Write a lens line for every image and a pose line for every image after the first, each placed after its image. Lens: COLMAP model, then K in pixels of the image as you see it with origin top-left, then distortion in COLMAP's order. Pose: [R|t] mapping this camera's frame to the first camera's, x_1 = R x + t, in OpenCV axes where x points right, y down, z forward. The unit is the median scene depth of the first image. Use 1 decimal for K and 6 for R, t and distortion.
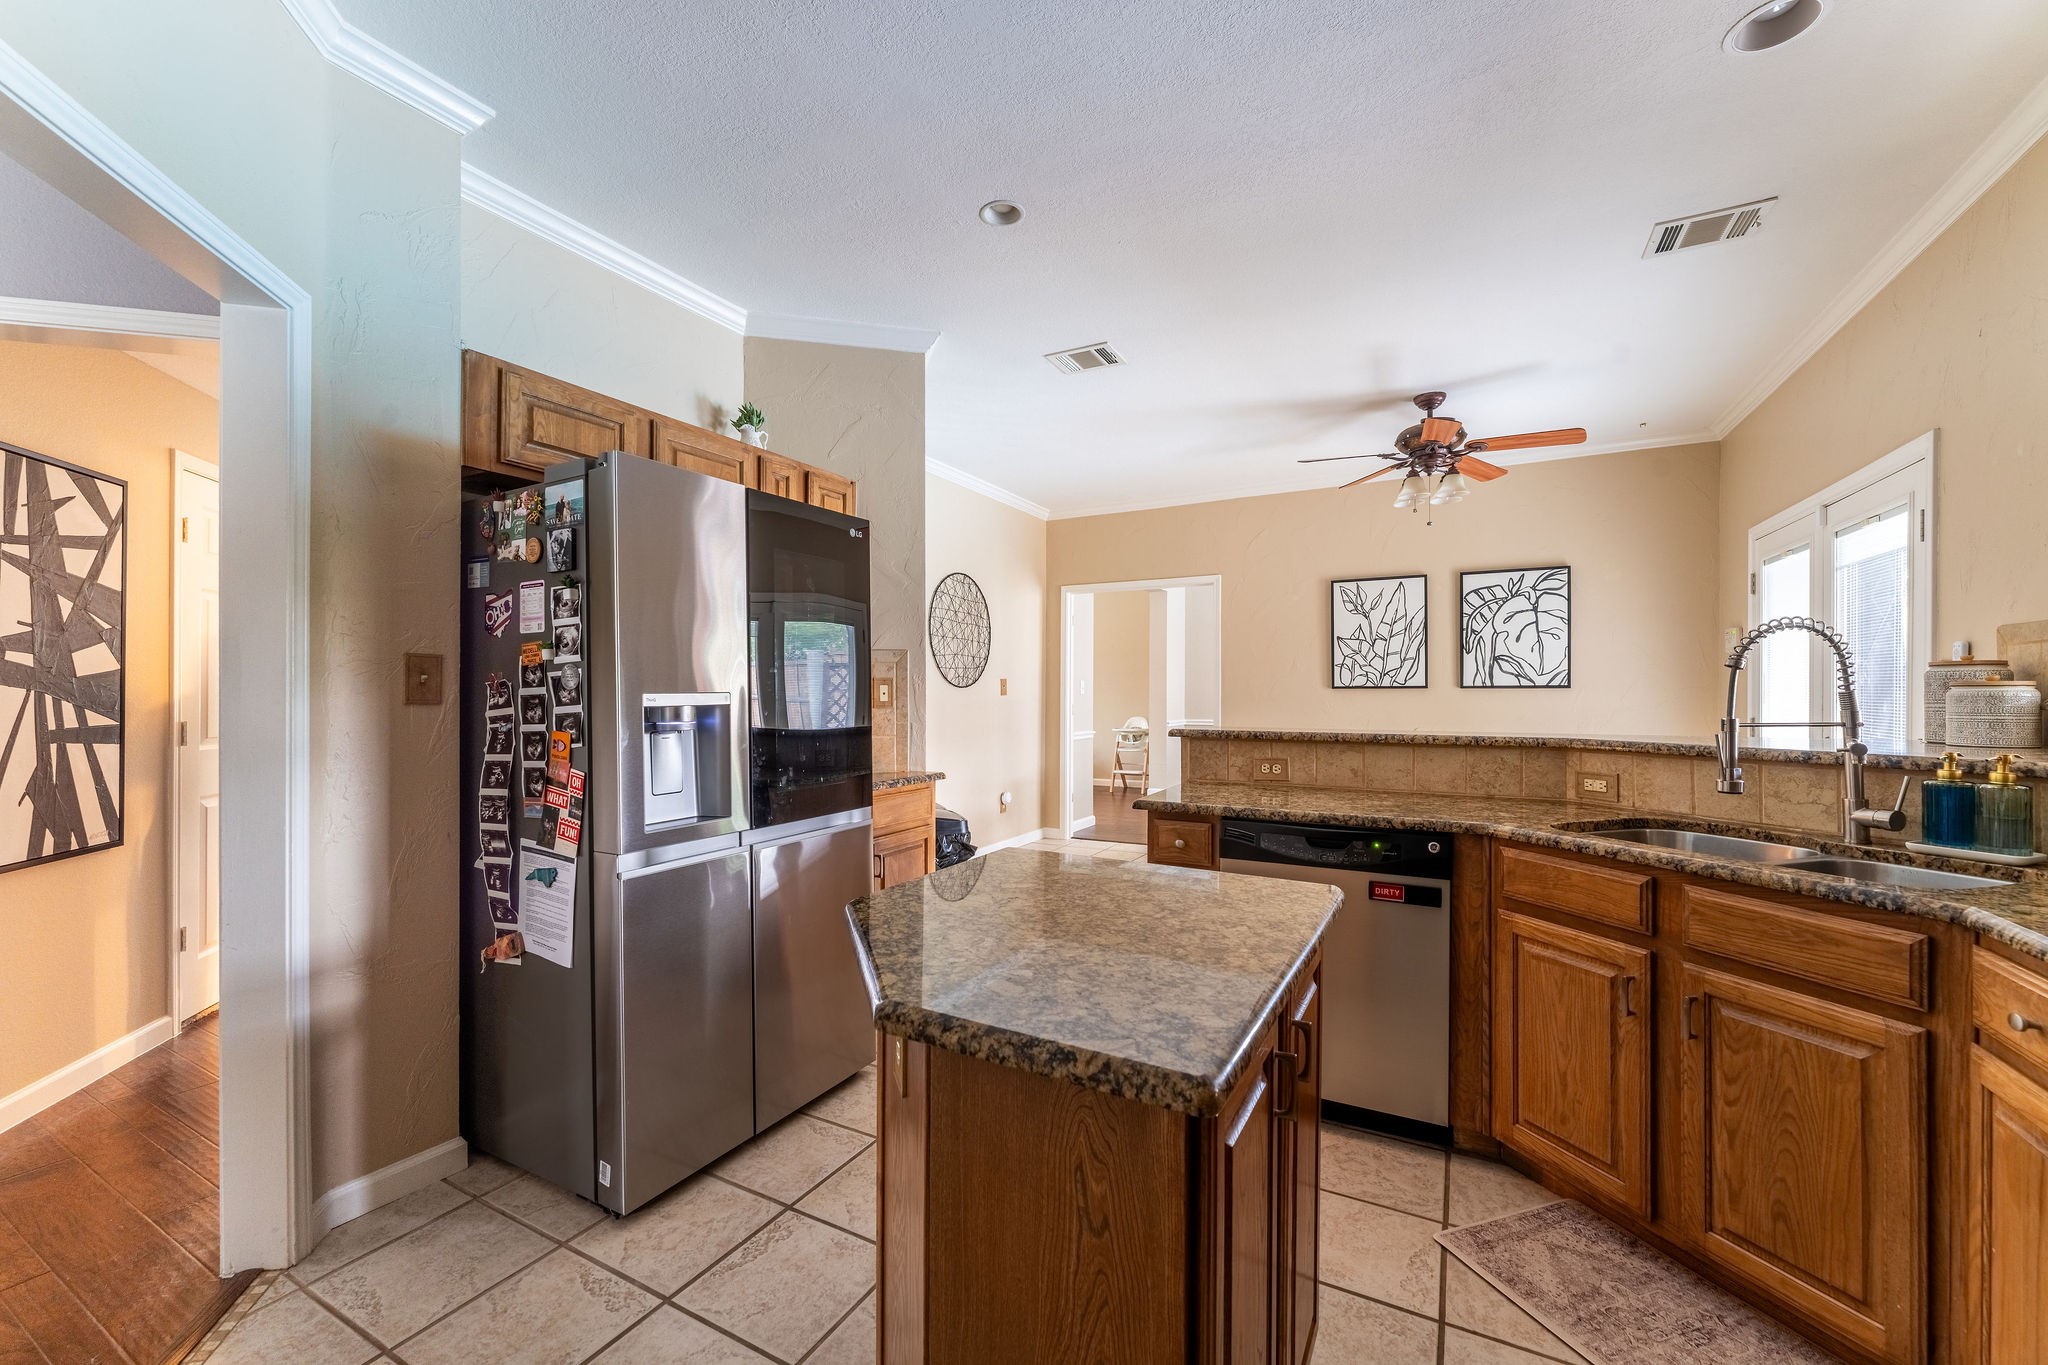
lens RADIAL K [[823.9, 0, 1024.6], [0, 823.9, 689.6], [0, 0, 1]] dist [-0.002572, 0.000212]
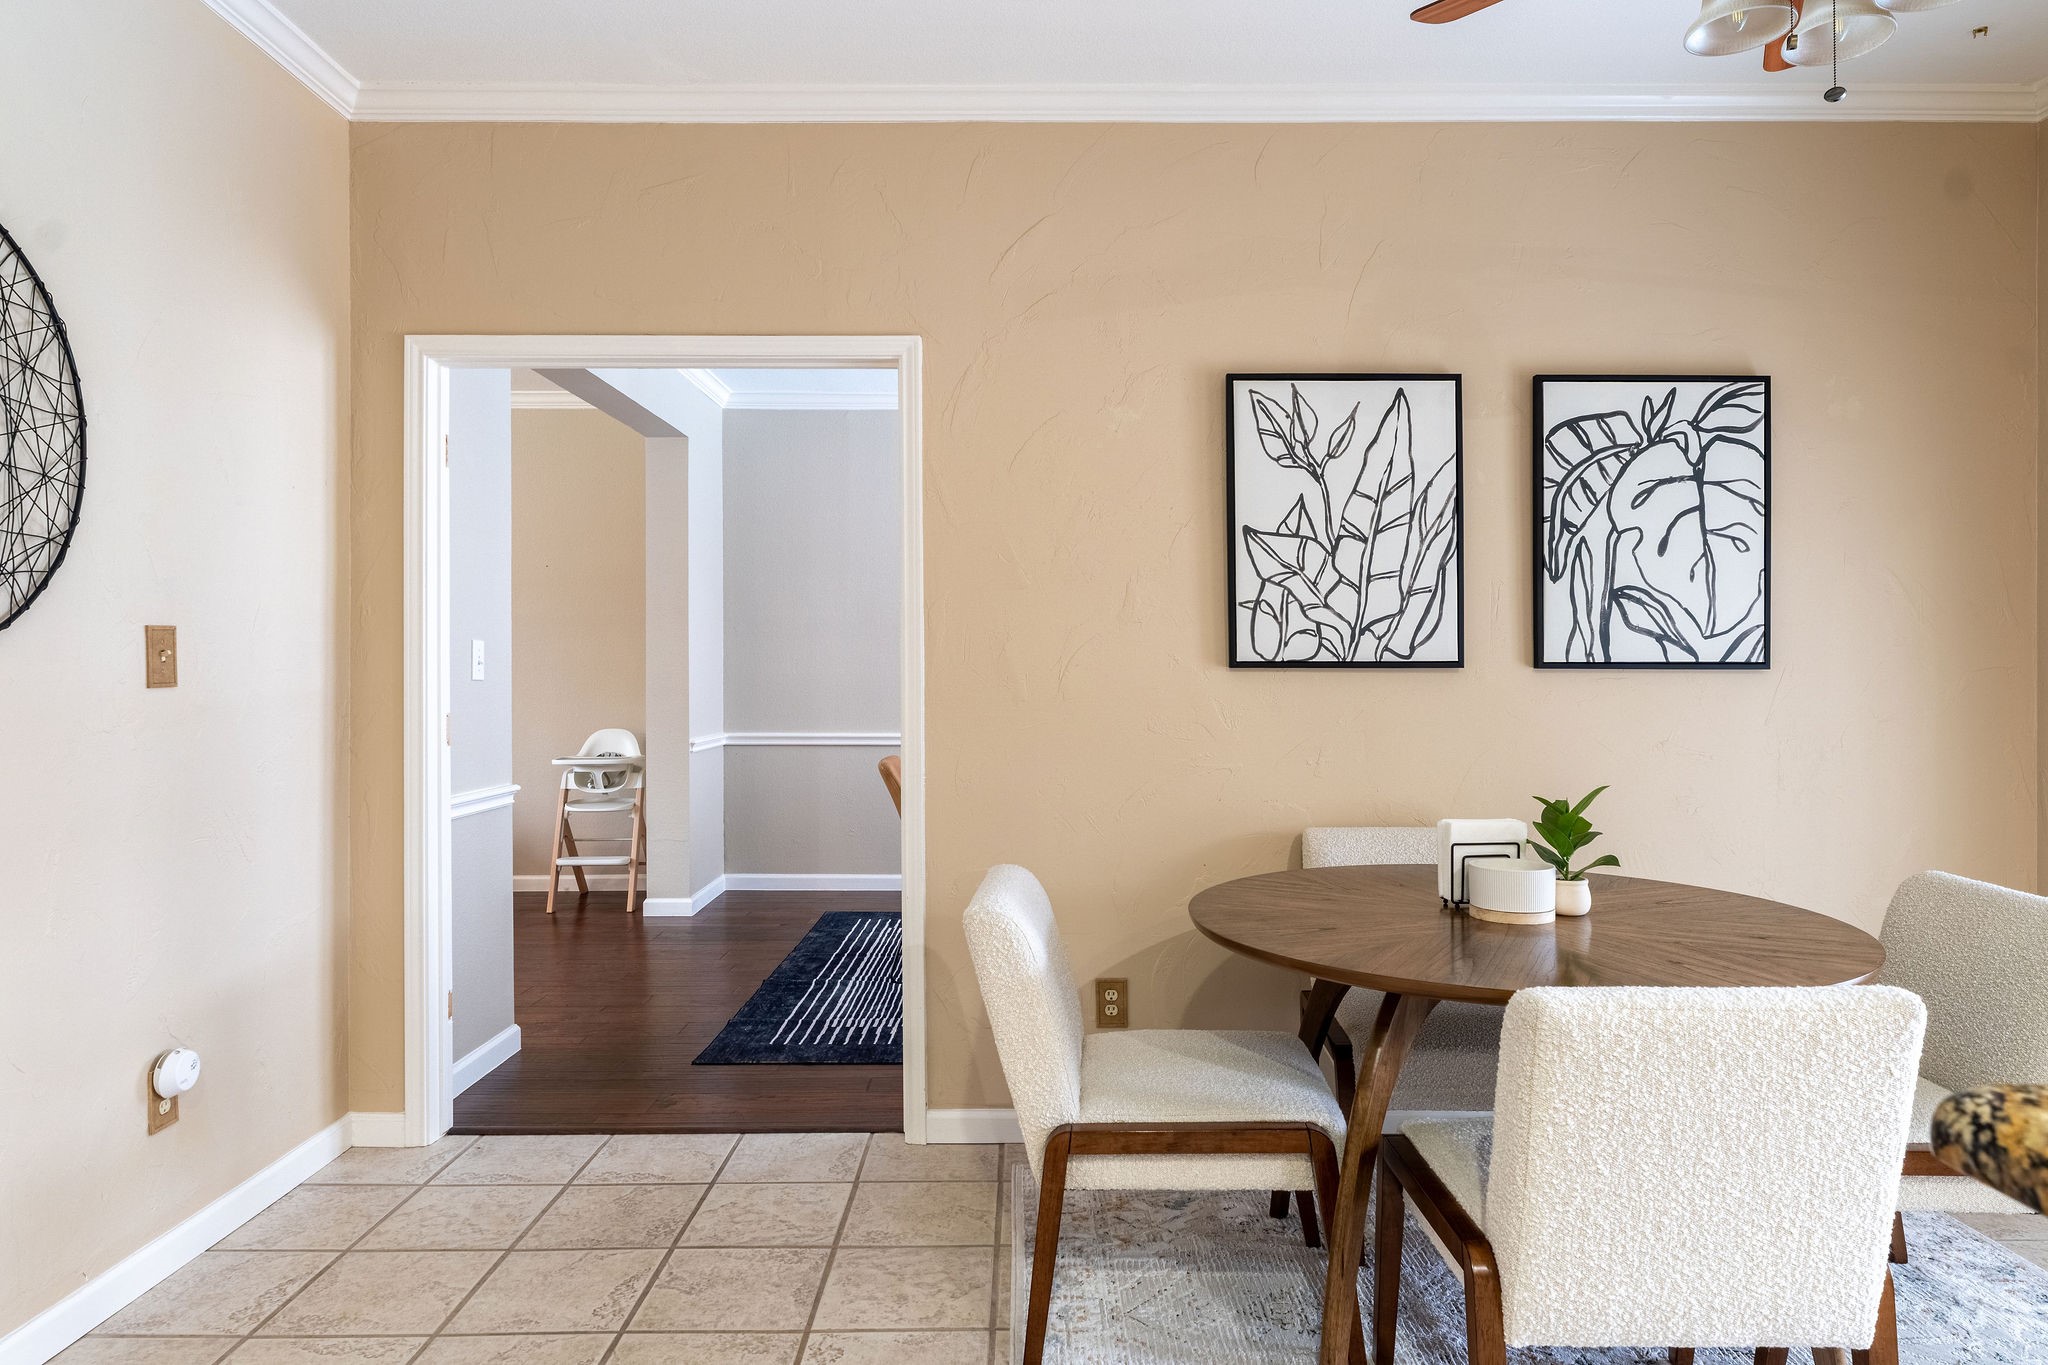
lens RADIAL K [[1210.9, 0, 1034.7], [0, 1210.9, 683.1], [0, 0, 1]] dist [-0.006931, -0.000675]
pose [[0.872282, -0.003029, 0.488994, 0.034246], [-0.004155, 0.999899, 0.013606, -0.001309], [-0.488985, -0.013900, 0.872181, 0.594481]]
